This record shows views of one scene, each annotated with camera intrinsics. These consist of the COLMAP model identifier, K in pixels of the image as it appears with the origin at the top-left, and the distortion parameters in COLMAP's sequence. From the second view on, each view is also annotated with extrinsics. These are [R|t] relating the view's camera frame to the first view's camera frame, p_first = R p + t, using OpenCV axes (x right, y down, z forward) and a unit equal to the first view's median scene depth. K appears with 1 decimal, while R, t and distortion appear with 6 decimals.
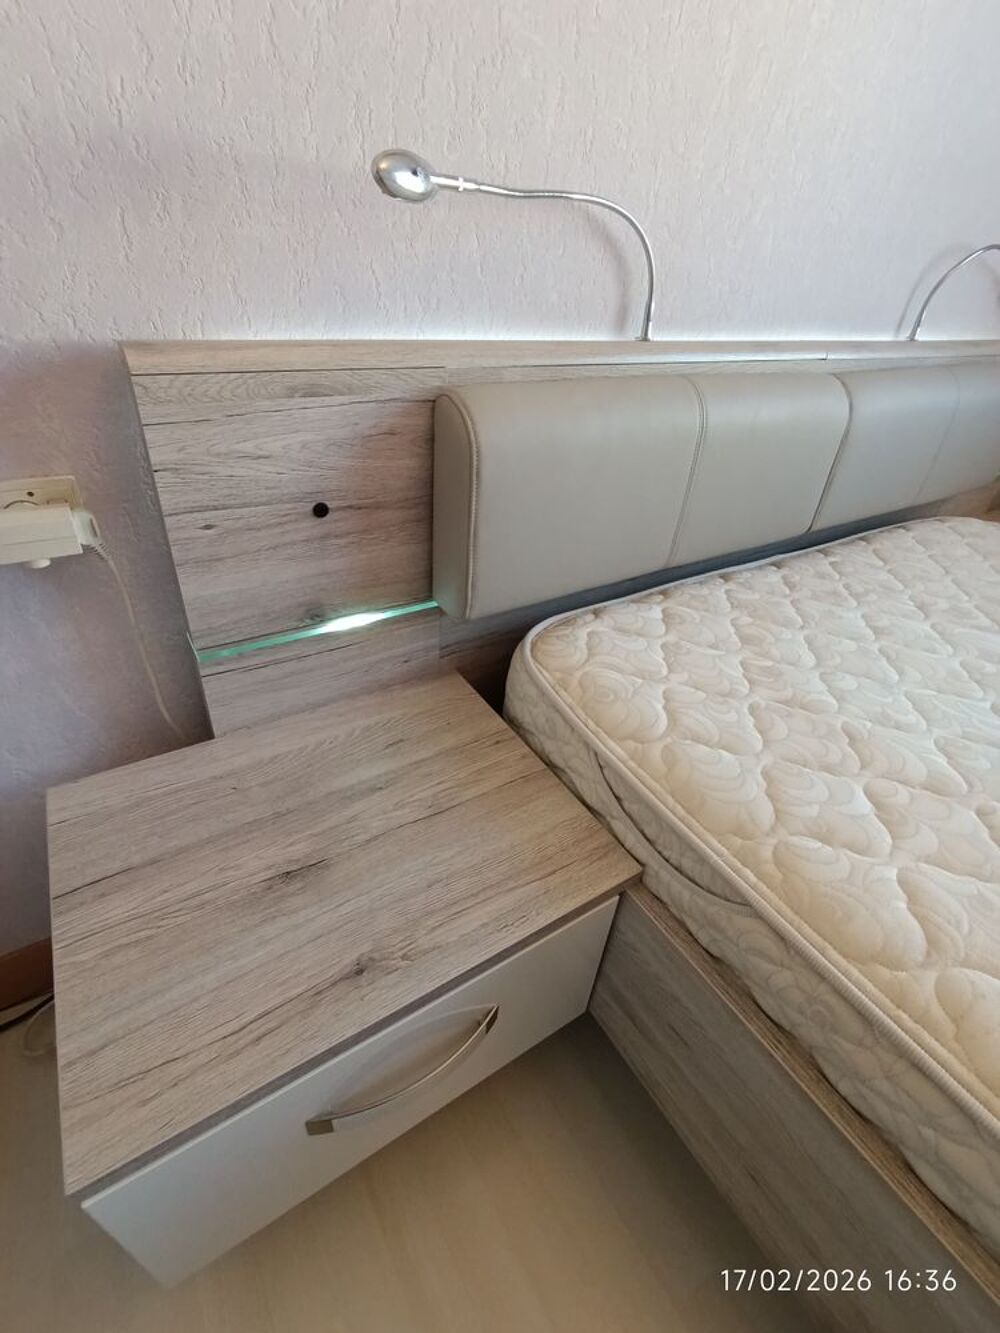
lens RADIAL K [[606.0, 0, 500.0], [0, 606.0, 663.1], [0, 0, 1]] dist [-0.001500, 0.000037]
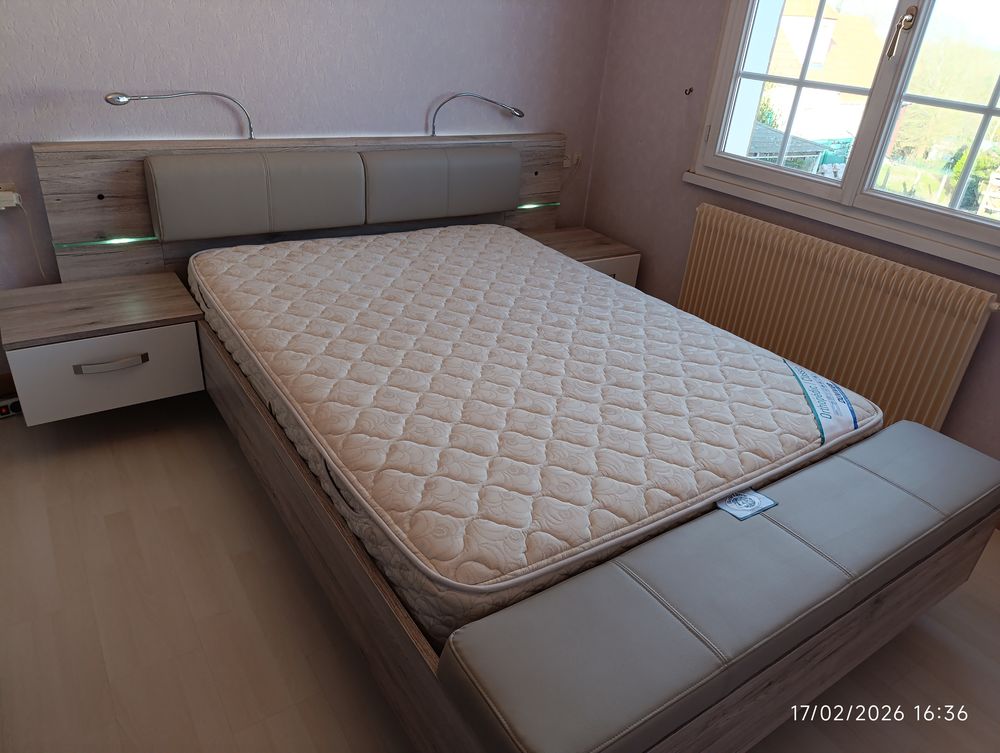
lens RADIAL K [[670.4, 0, 500.0], [0, 670.4, 376.5], [0, 0, 1]] dist [0.014097, -0.002633]
pose [[0.999430, -0.004145, 0.033514, 1.427305], [0.007699, 0.994269, -0.106625, 0.914217], [-0.032880, 0.106822, 0.993734, -2.070297]]
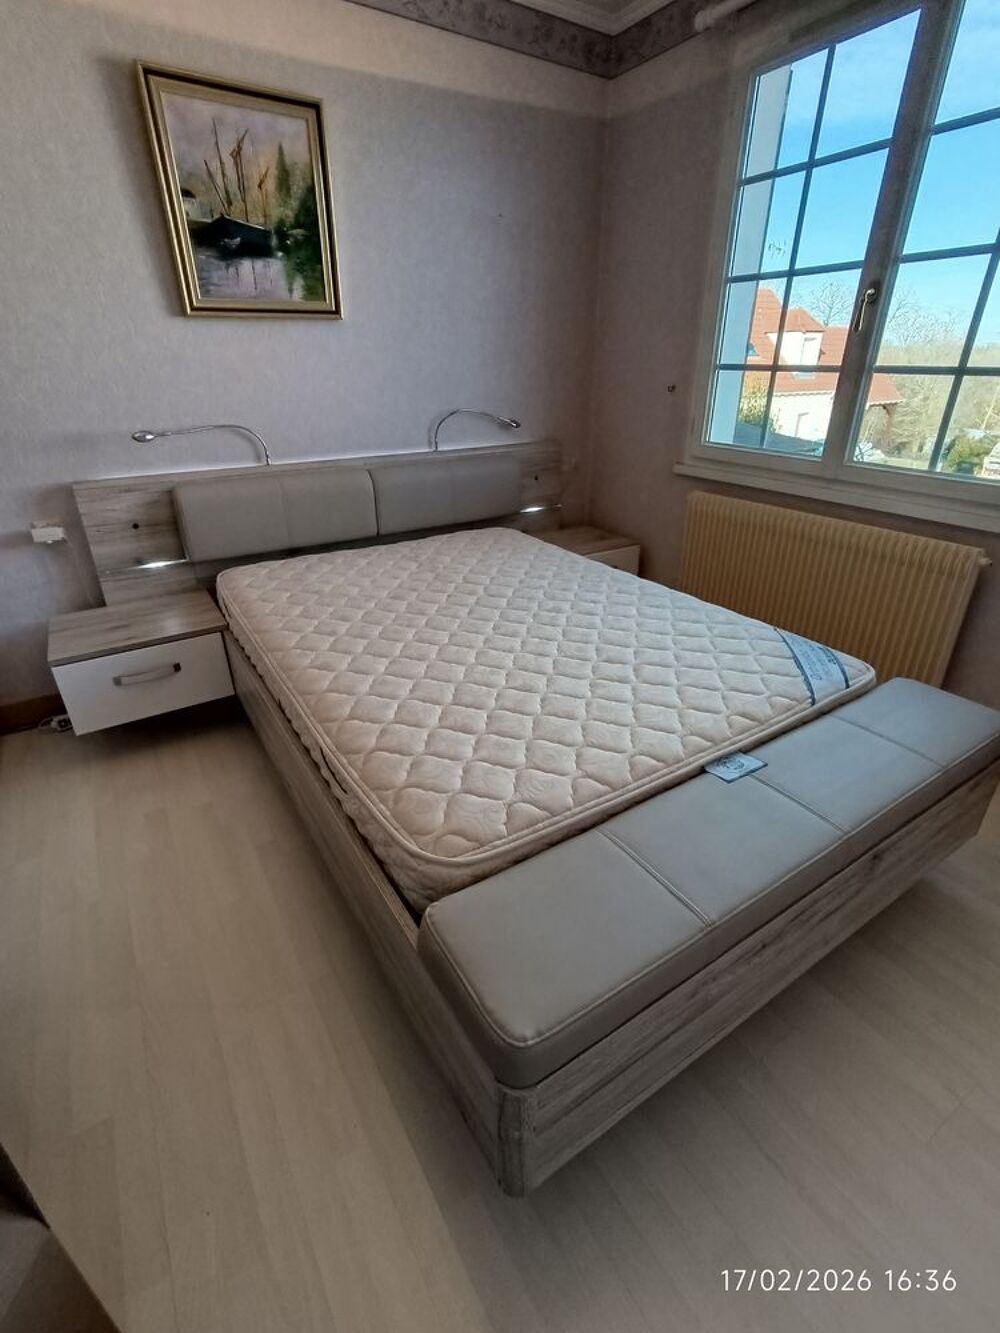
lens RADIAL K [[606.0, 0, 500.0], [0, 606.0, 663.1], [0, 0, 1]] dist [-0.001500, 0.000037]
pose [[0.997231, -0.068387, -0.029223, 1.598749], [0.063812, 0.988647, -0.136035, 0.978991], [0.038194, 0.133793, 0.990273, -1.920933]]
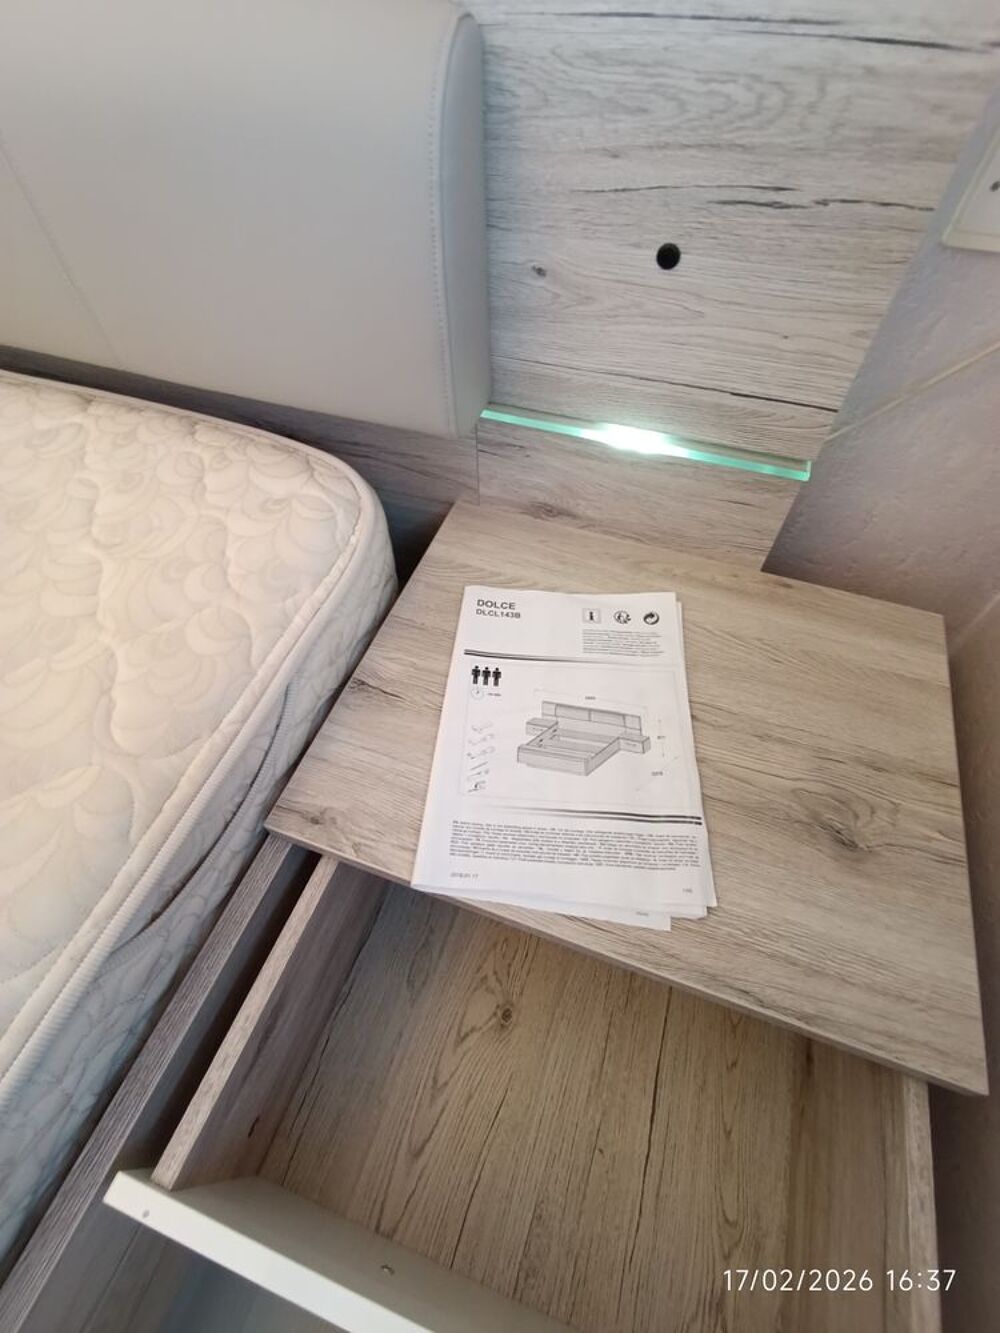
lens RADIAL K [[606.0, 0, 500.0], [0, 606.0, 663.1], [0, 0, 1]] dist [-0.001500, 0.000037]
pose [[0.618448, 0.590543, -0.518441, 2.284858], [-0.408936, 0.805227, 0.429395, -0.730687], [0.671039, -0.053549, 0.739485, 1.535660]]
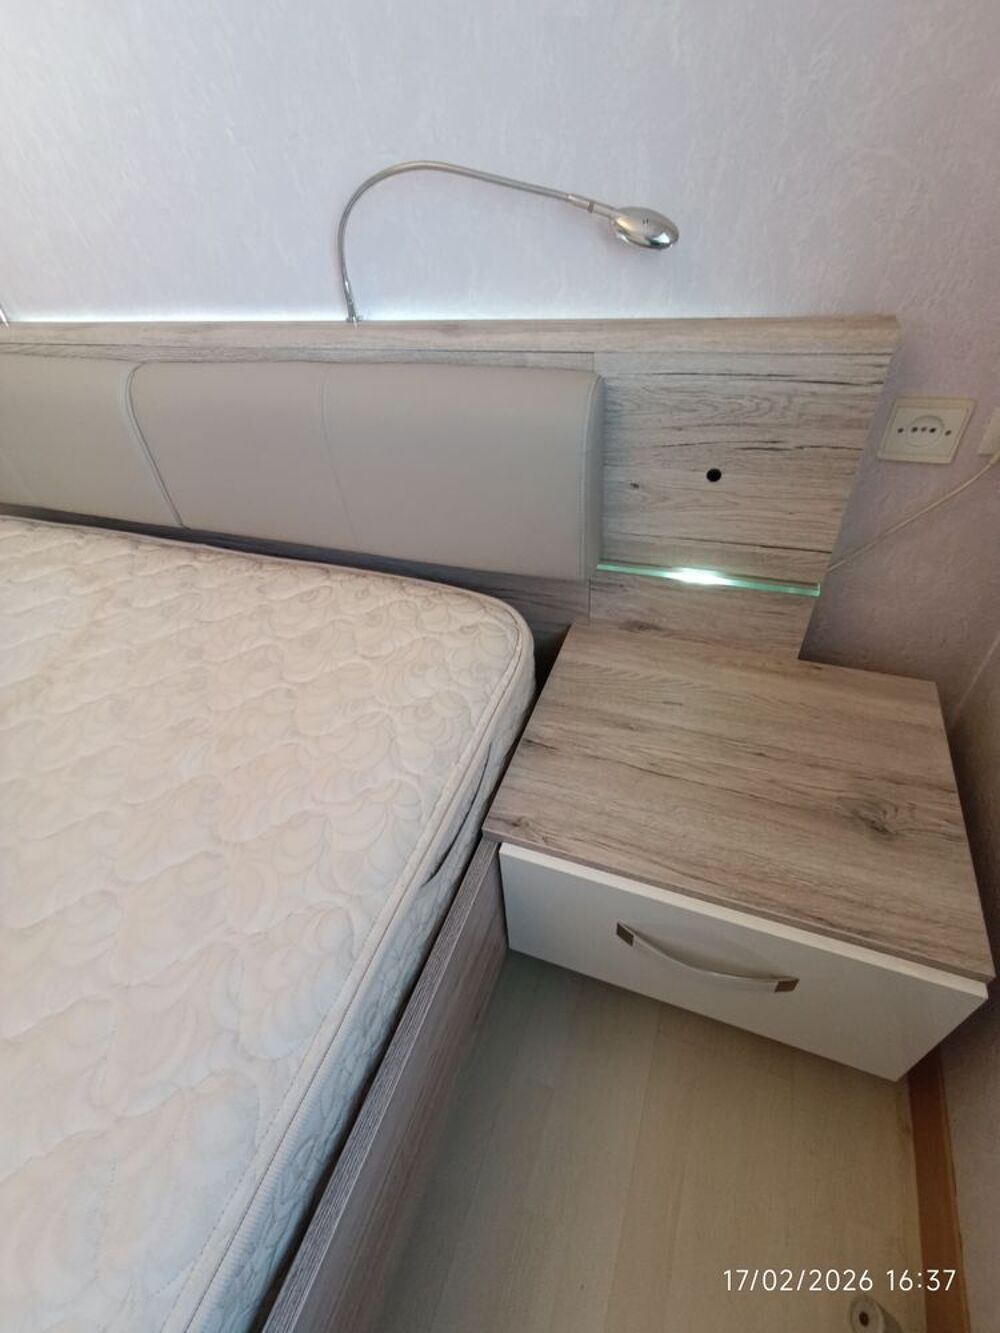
lens RADIAL K [[606.0, 0, 500.0], [0, 606.0, 663.1], [0, 0, 1]] dist [-0.001500, 0.000037]
pose [[0.592504, 0.435489, -0.677708, 2.471282], [-0.350329, 0.896858, 0.270029, -0.729950], [0.725403, 0.077427, 0.683956, 1.148498]]
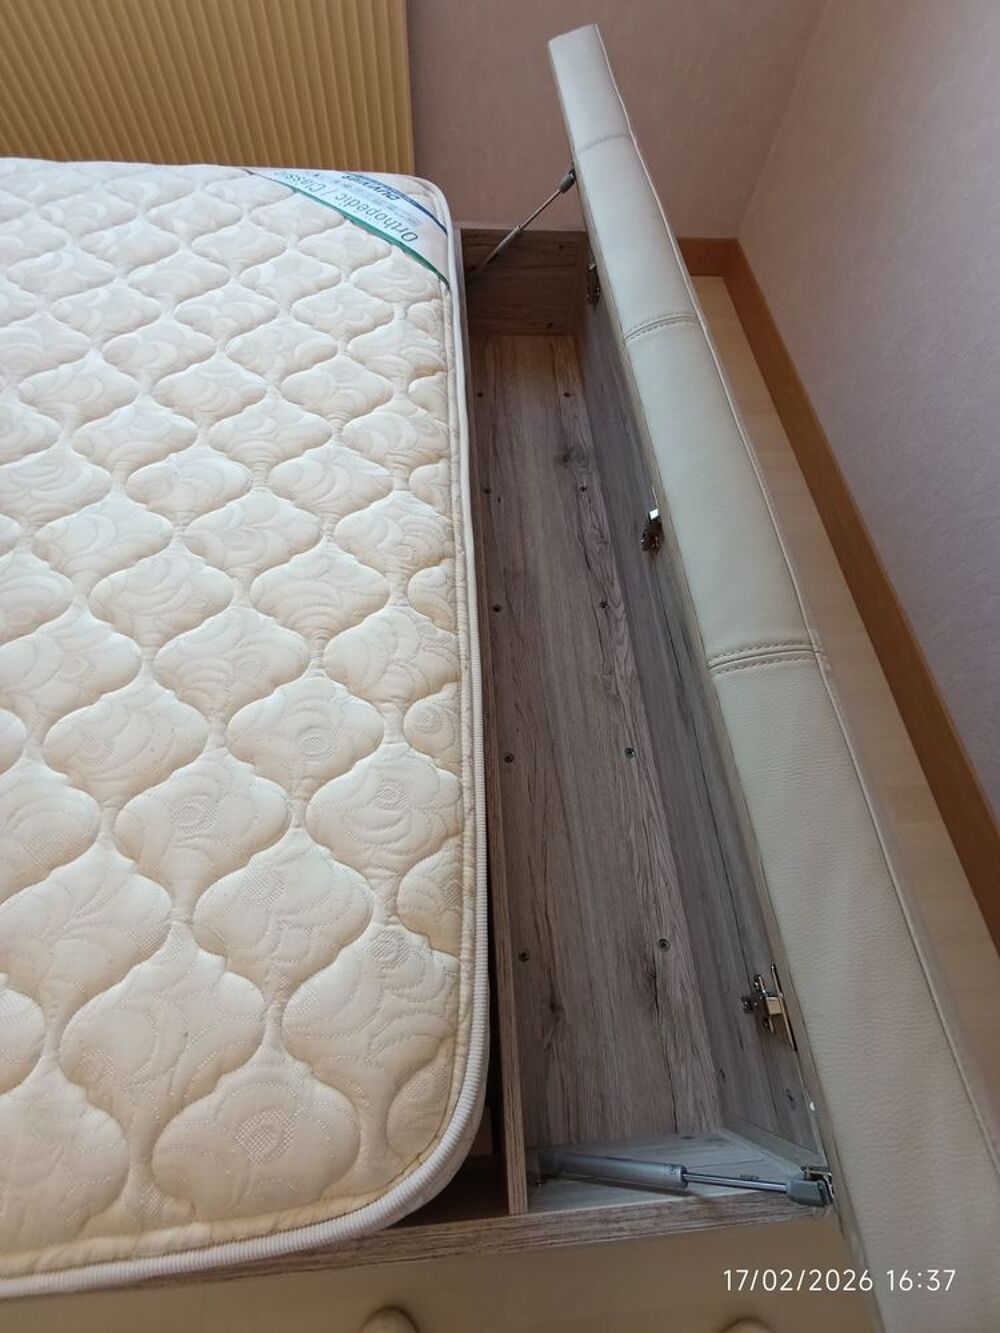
lens RADIAL K [[606.0, 0, 500.0], [0, 606.0, 663.1], [0, 0, 1]] dist [-0.001500, 0.000037]
pose [[0.485158, -0.796586, 0.360656, 1.585596], [0.485986, 0.588518, 0.646114, 0.608746], [-0.726939, -0.138193, 0.672654, -0.849185]]
